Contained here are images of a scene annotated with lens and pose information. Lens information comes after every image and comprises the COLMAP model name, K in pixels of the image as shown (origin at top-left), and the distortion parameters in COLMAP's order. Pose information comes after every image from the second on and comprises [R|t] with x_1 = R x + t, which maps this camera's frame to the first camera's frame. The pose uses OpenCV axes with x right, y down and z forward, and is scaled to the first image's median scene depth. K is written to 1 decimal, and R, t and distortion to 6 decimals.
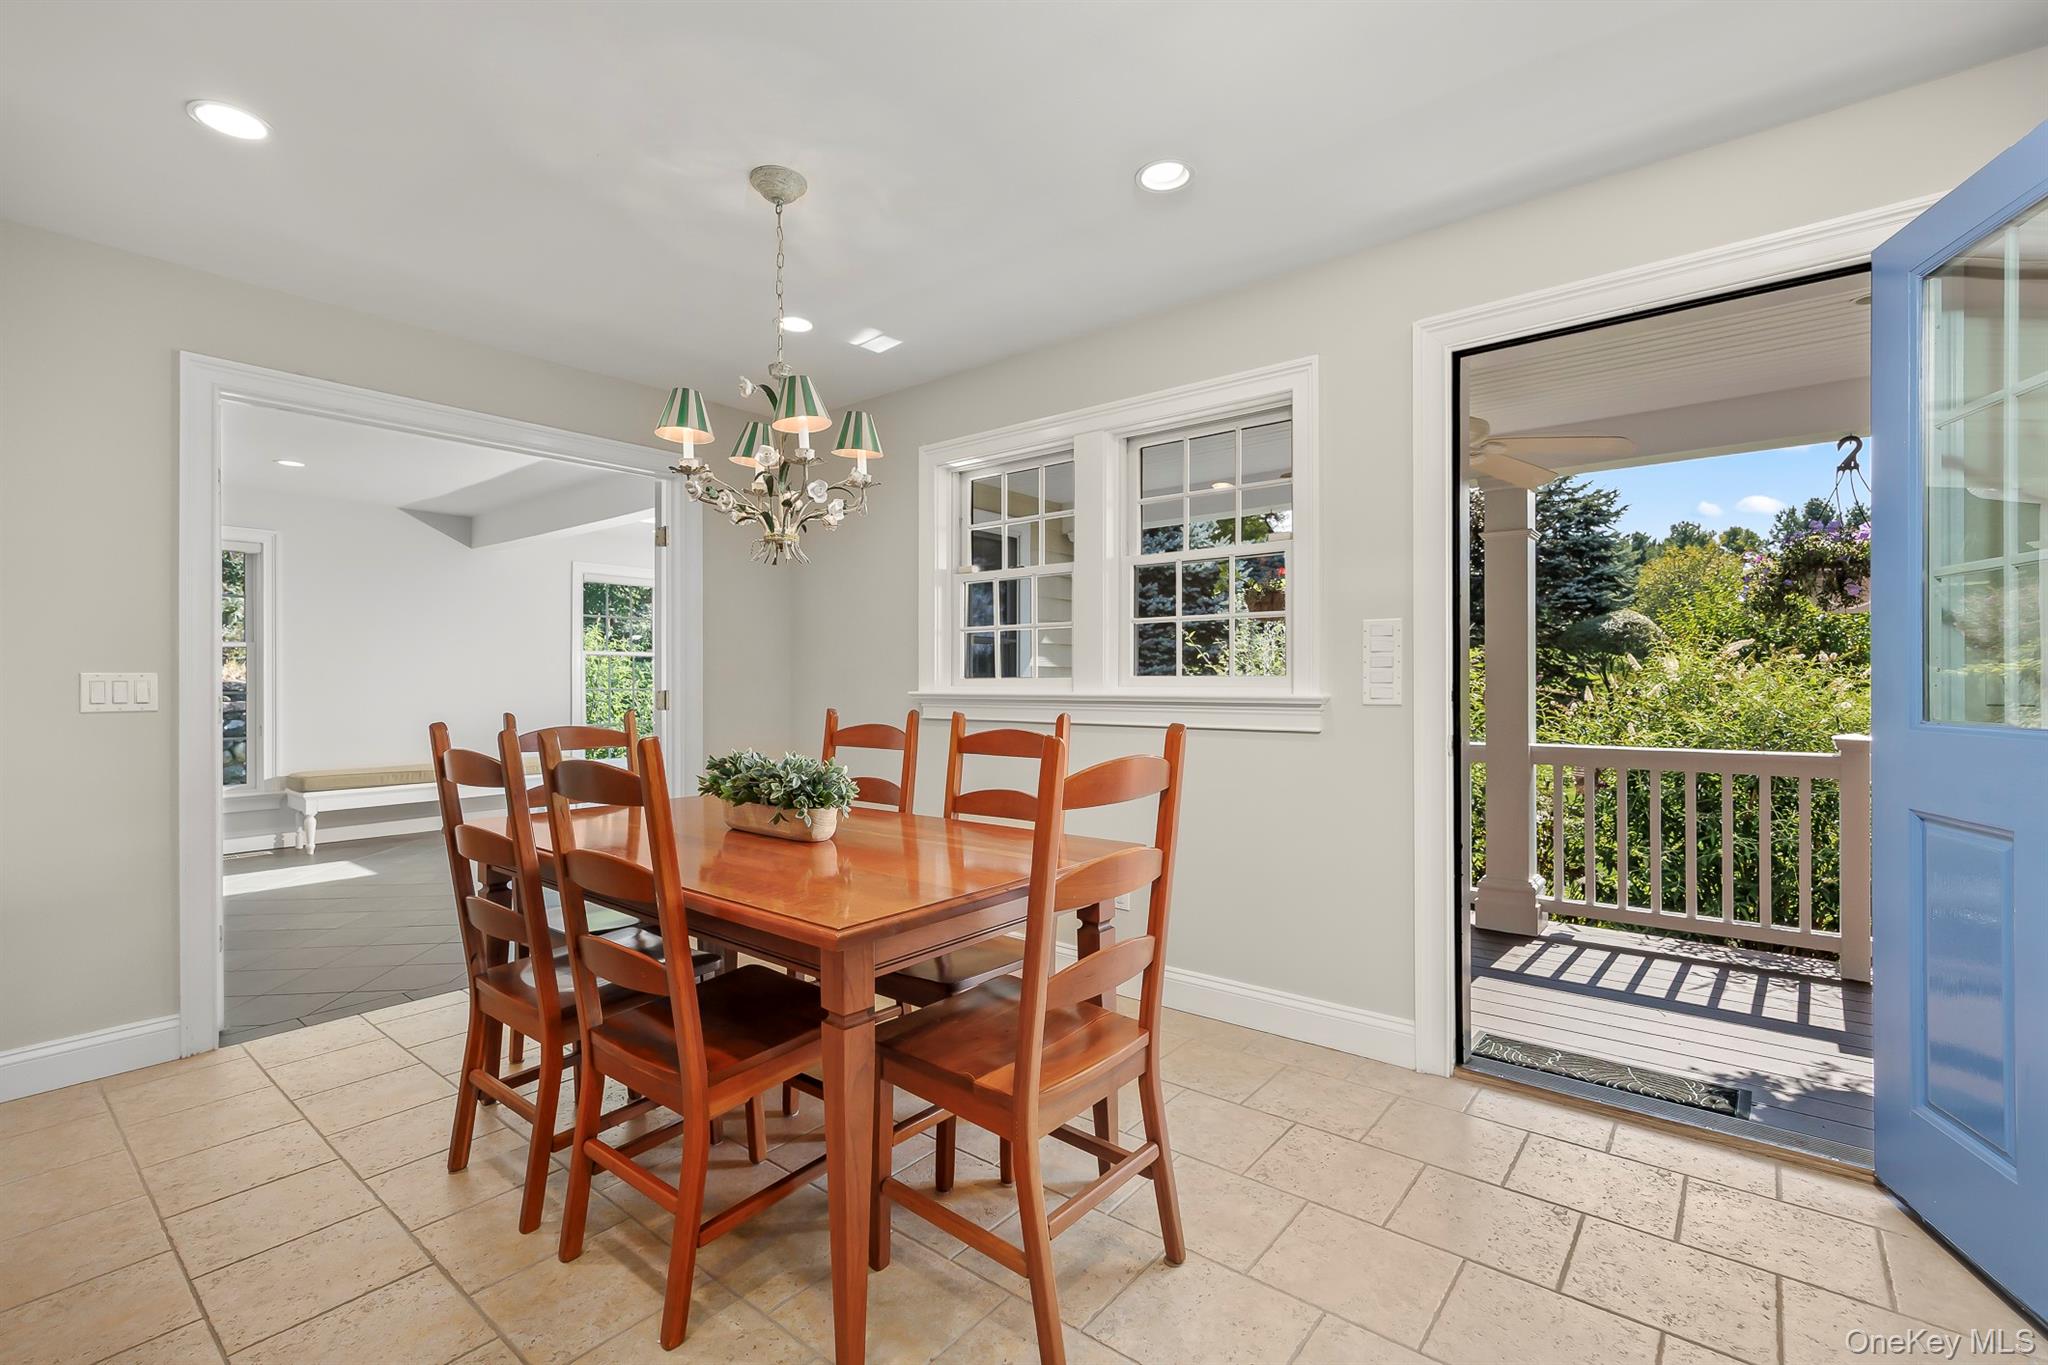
lens RADIAL K [[917.6, 0, 1023.1], [0, 917.6, 688.2], [0, 0, 1]] dist [-0.000381, -0.000031]
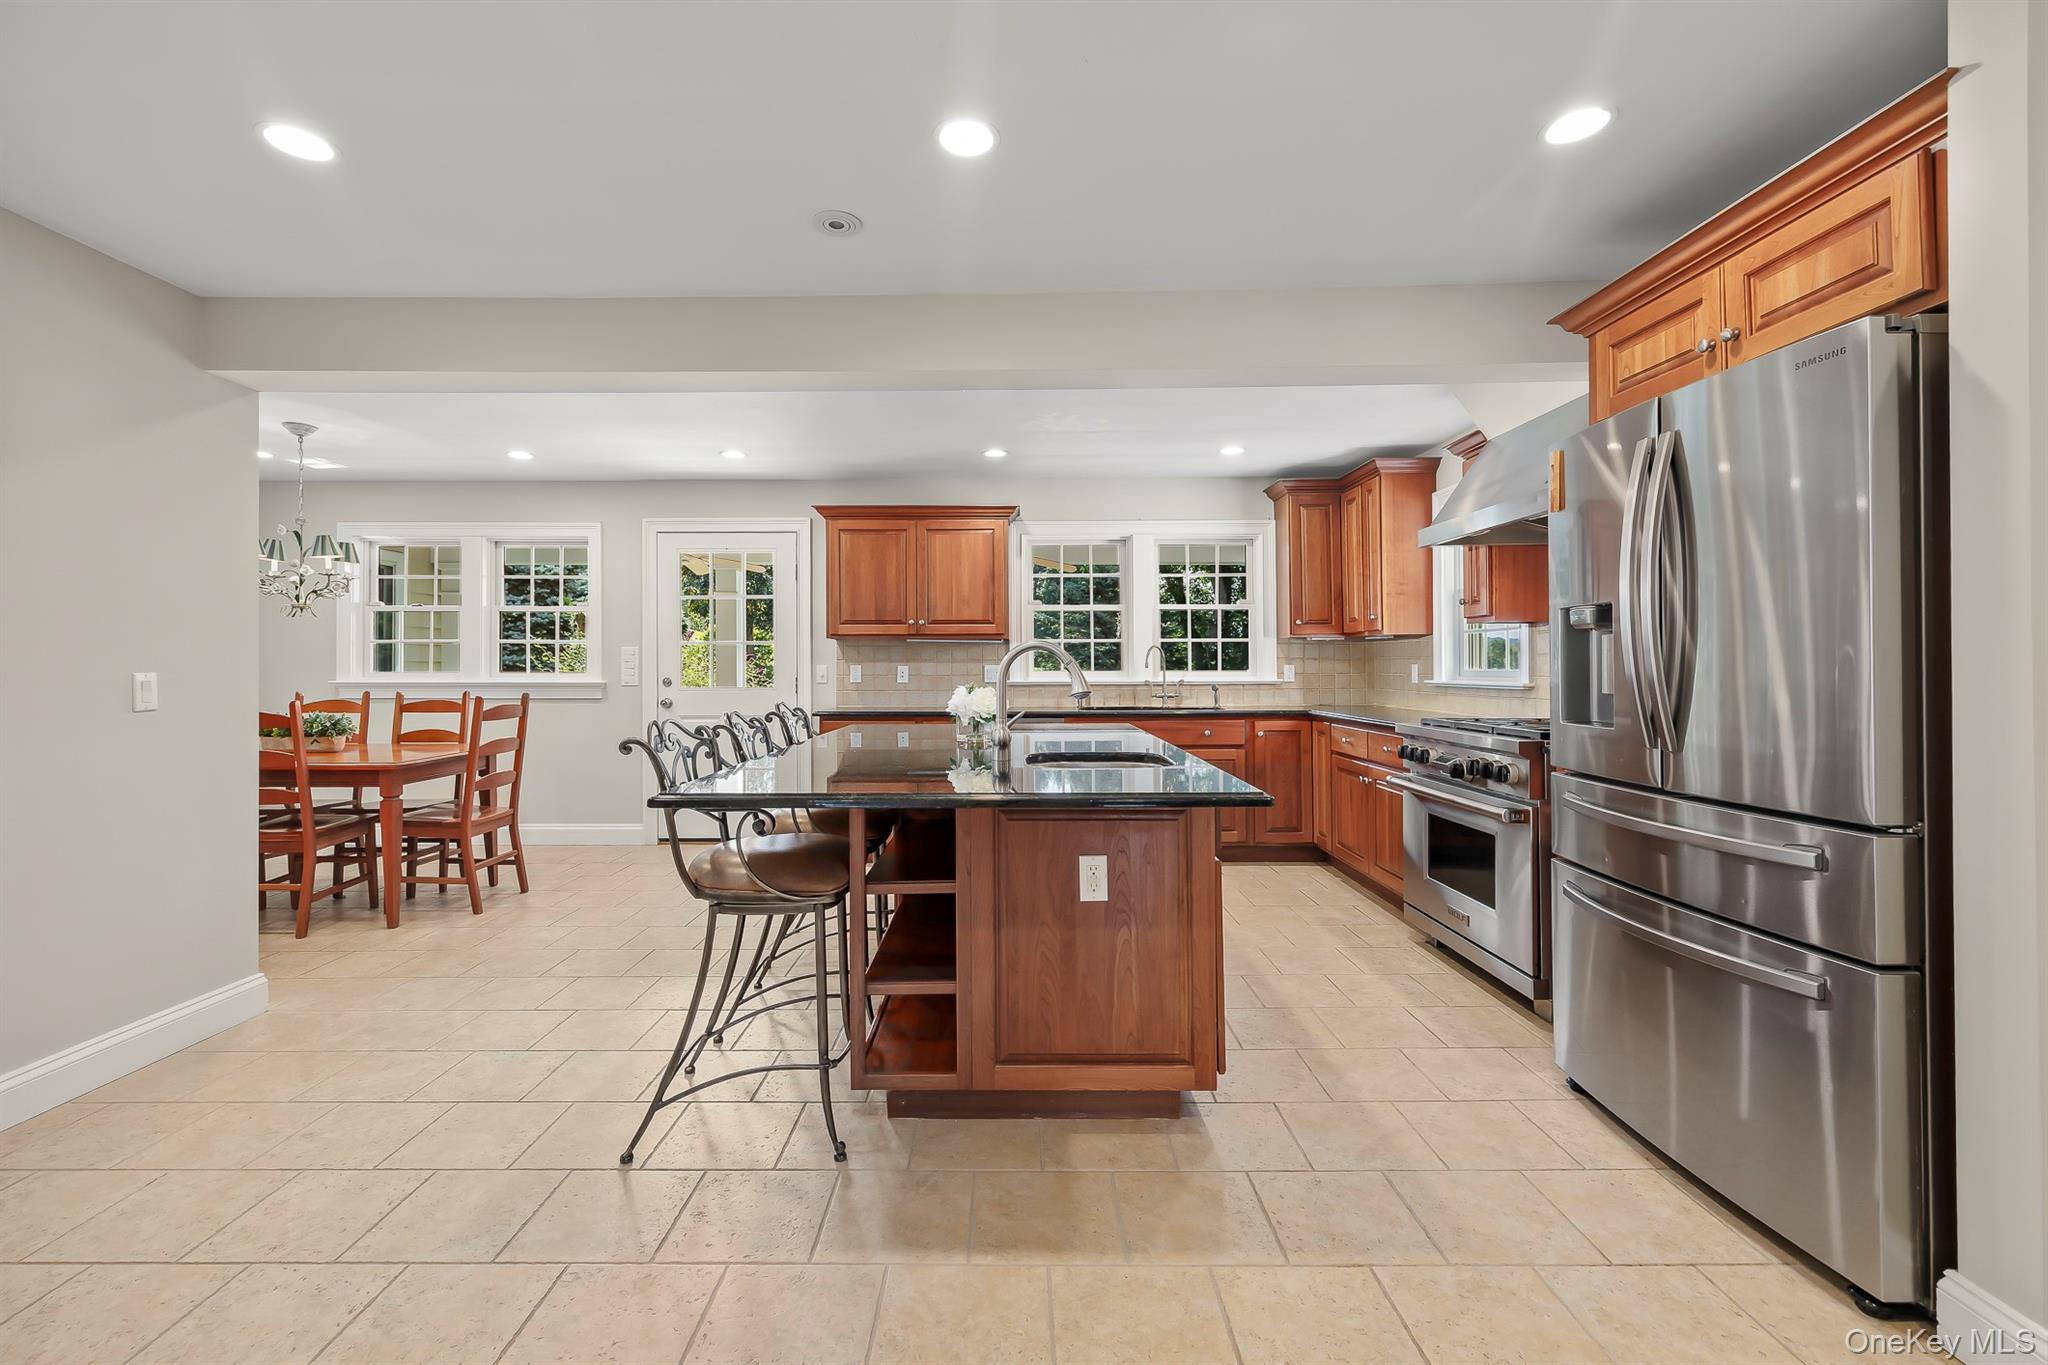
lens RADIAL K [[848.4, 0, 1017.8], [0, 848.4, 671.7], [0, 0, 1]] dist [-0.000925, -0.000034]
pose [[0.770742, 0.003254, 0.637139, -0.204462], [-0.002057, 0.999994, -0.002619, -0.015865], [-0.637144, 0.000708, 0.770745, -1.224709]]
